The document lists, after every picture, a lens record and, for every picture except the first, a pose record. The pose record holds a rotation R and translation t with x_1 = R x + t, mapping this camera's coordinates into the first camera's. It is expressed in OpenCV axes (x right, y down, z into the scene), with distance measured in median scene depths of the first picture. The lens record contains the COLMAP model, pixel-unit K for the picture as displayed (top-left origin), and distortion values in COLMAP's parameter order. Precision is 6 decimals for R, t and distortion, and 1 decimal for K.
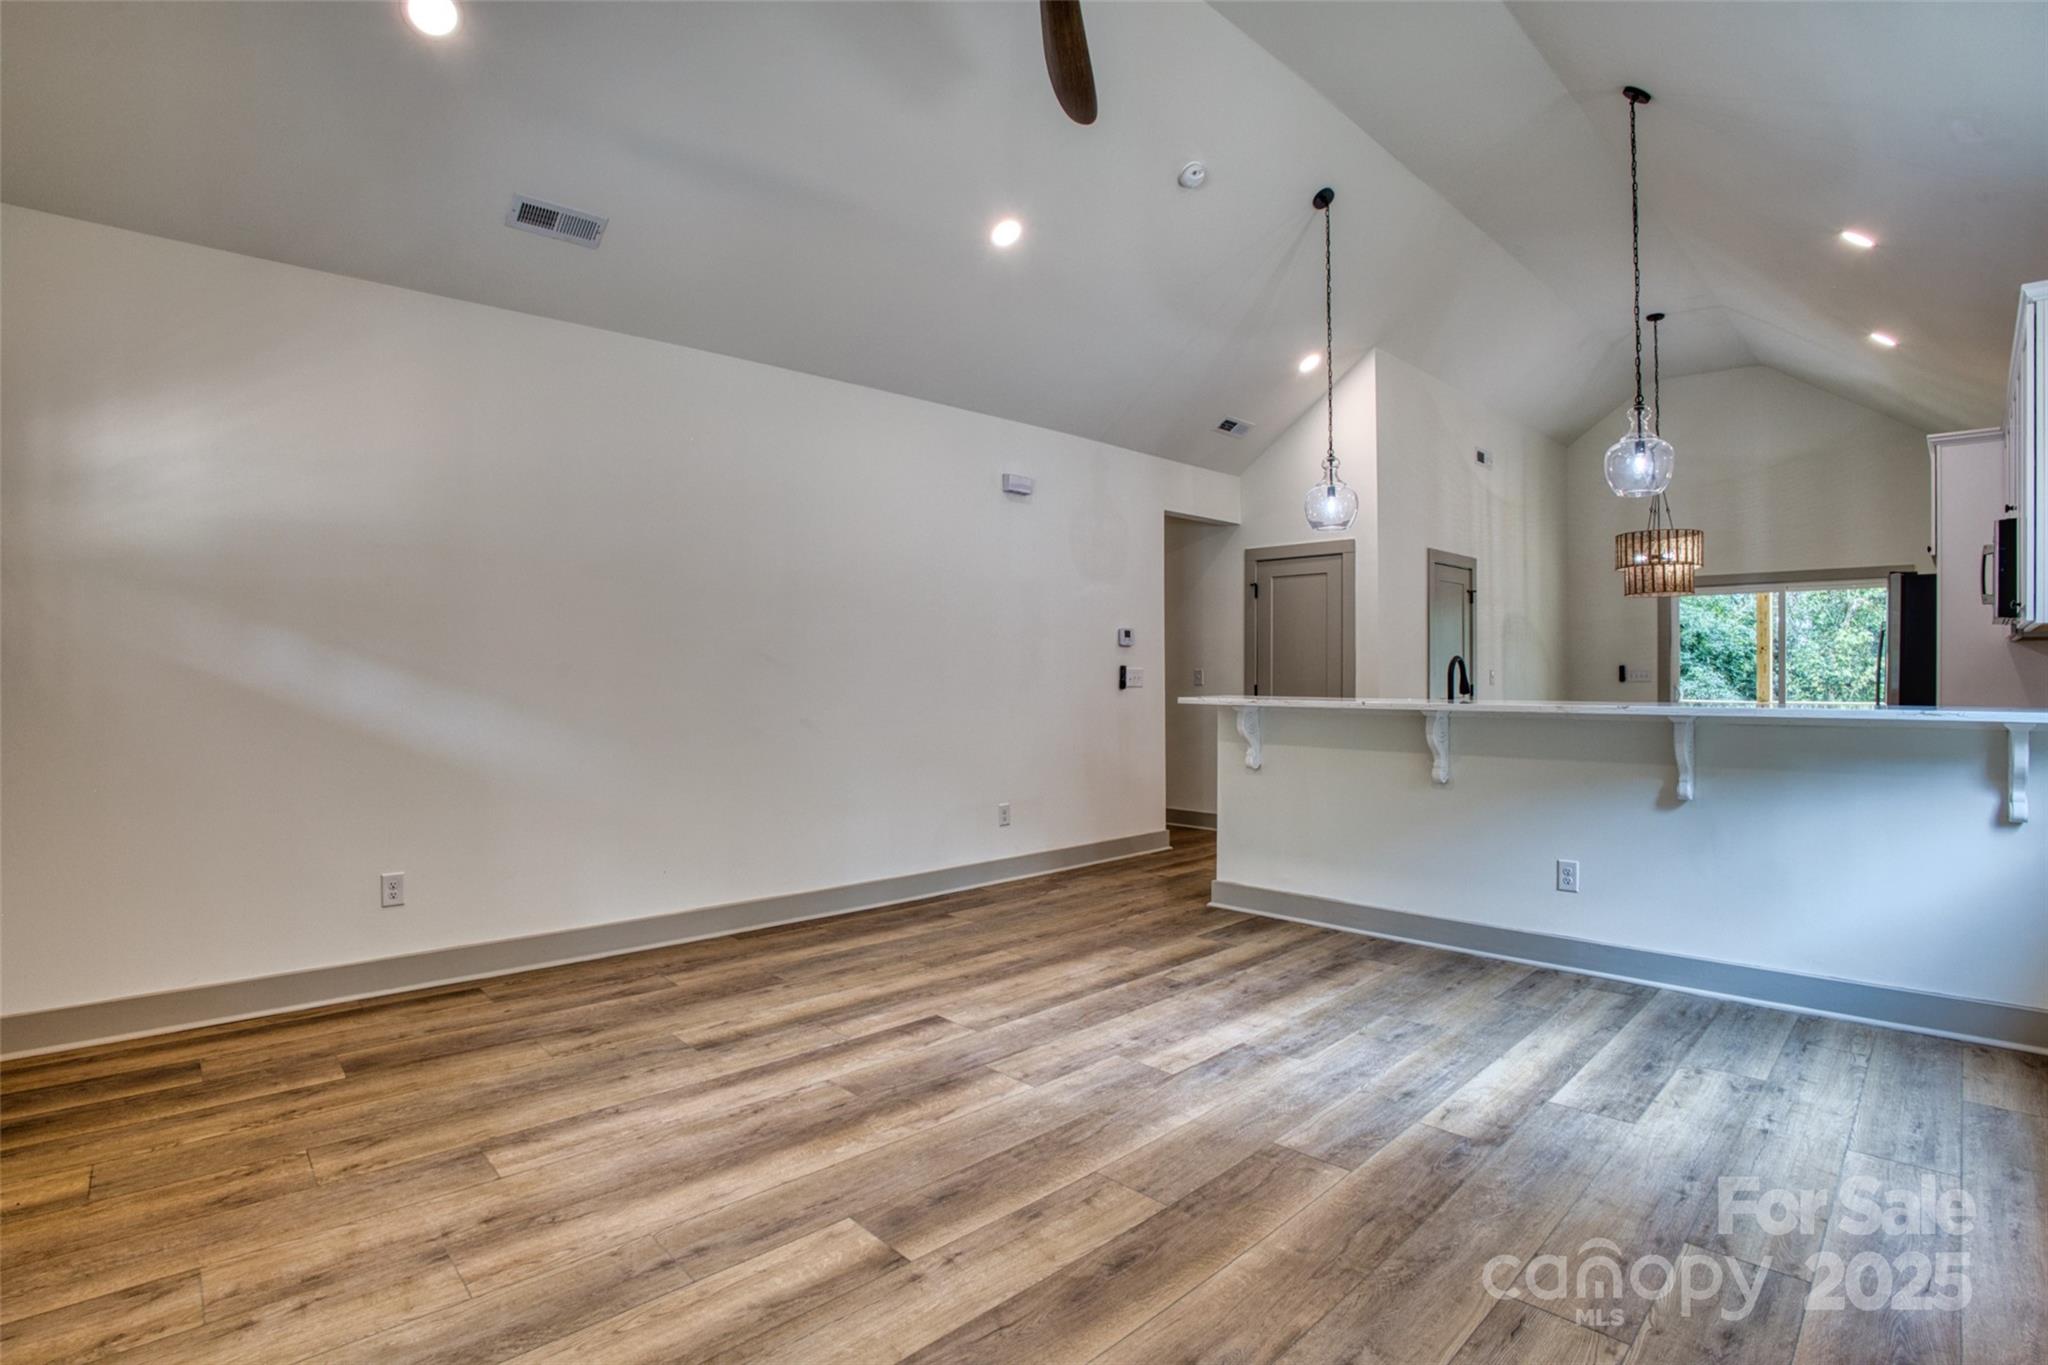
lens RADIAL K [[971.0, 0, 1033.2], [0, 971.0, 685.8], [0, 0, 1]] dist [-0.124188, 0.033596]
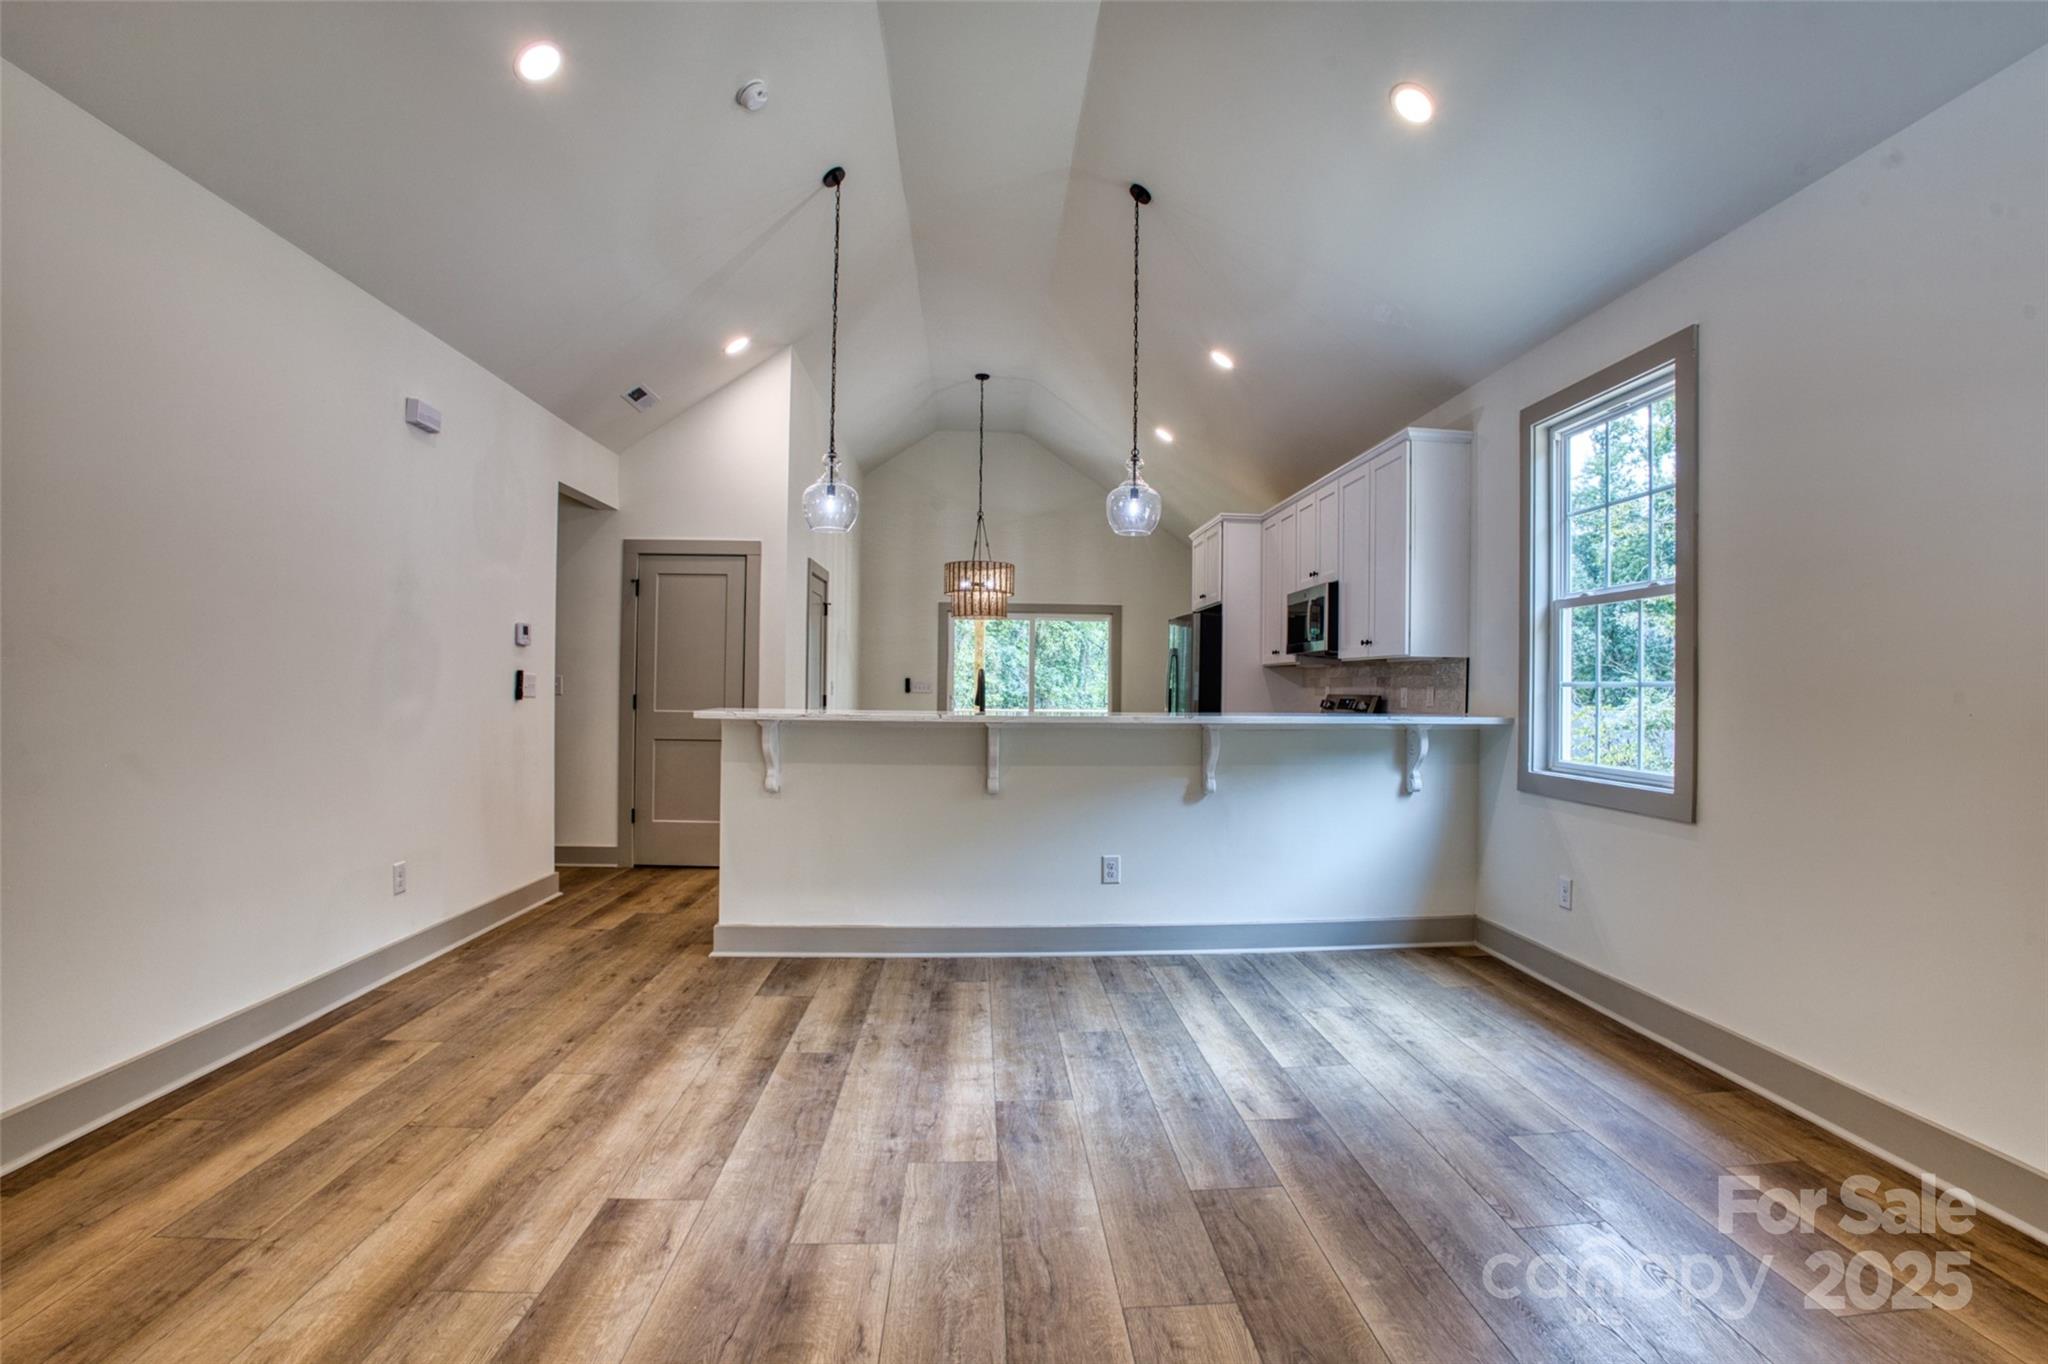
lens RADIAL K [[957.0, 0, 1034.3], [0, 957.0, 679.8], [0, 0, 1]] dist [-0.117994, 0.036597]
pose [[0.648672, 0.013842, 0.760942, -0.330817], [-0.002534, 0.999868, -0.016028, -0.003151], [-0.761064, 0.008469, 0.648622, 0.312041]]
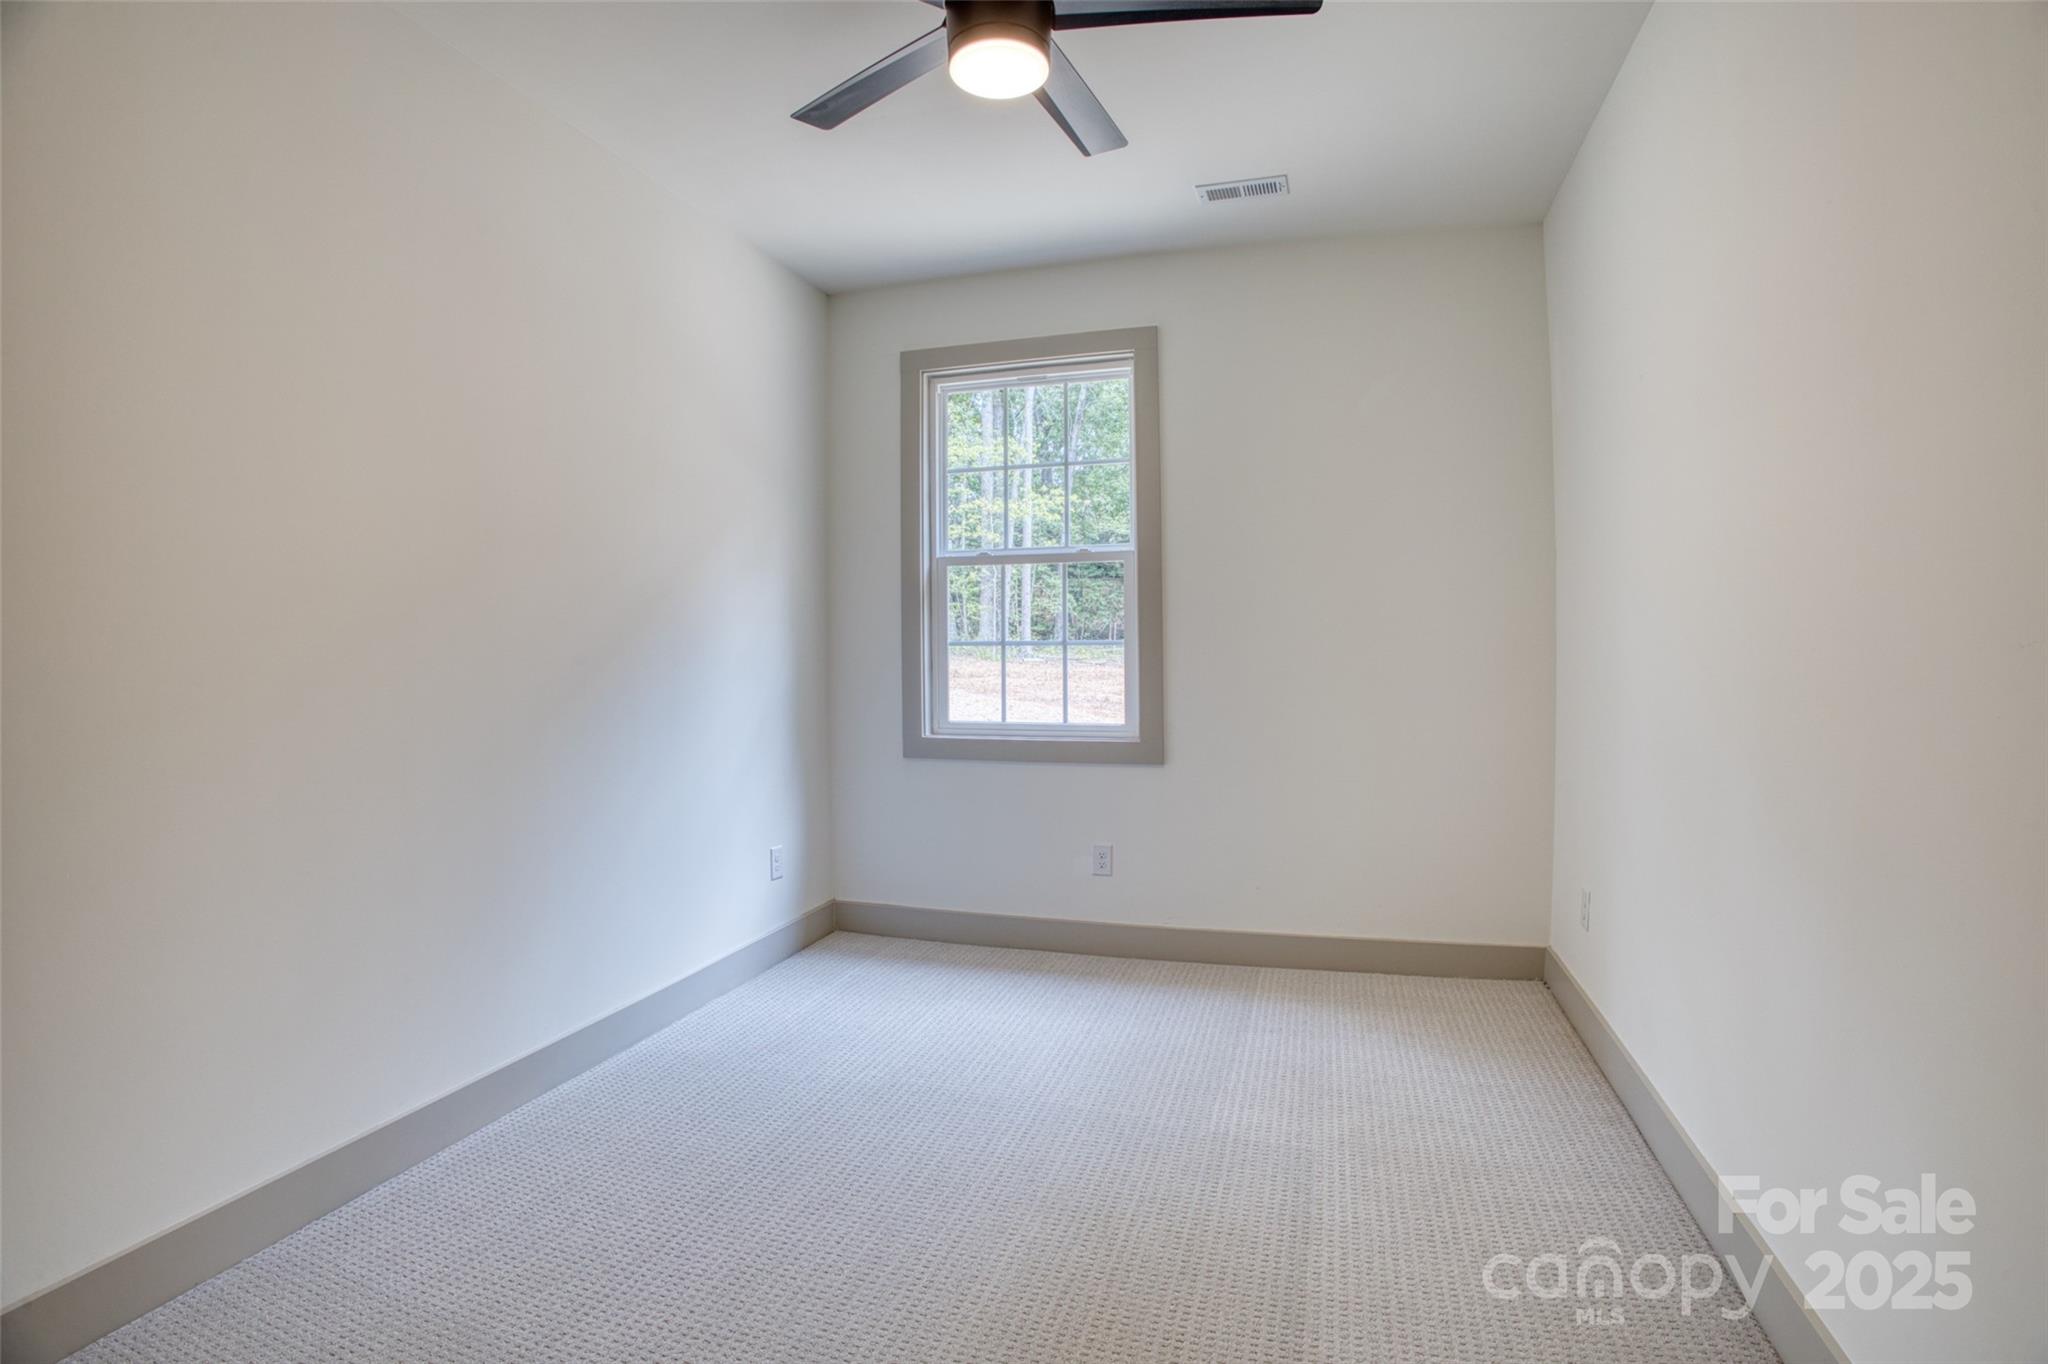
lens RADIAL K [[971.0, 0, 1033.2], [0, 971.0, 685.3], [0, 0, 1]] dist [-0.124188, 0.033596]
pose [[-0.466240, -0.006225, 0.884636, -0.158646], [0.010358, 0.999868, 0.012495, 0.016106], [-0.884598, 0.014989, -0.466114, 0.902866]]
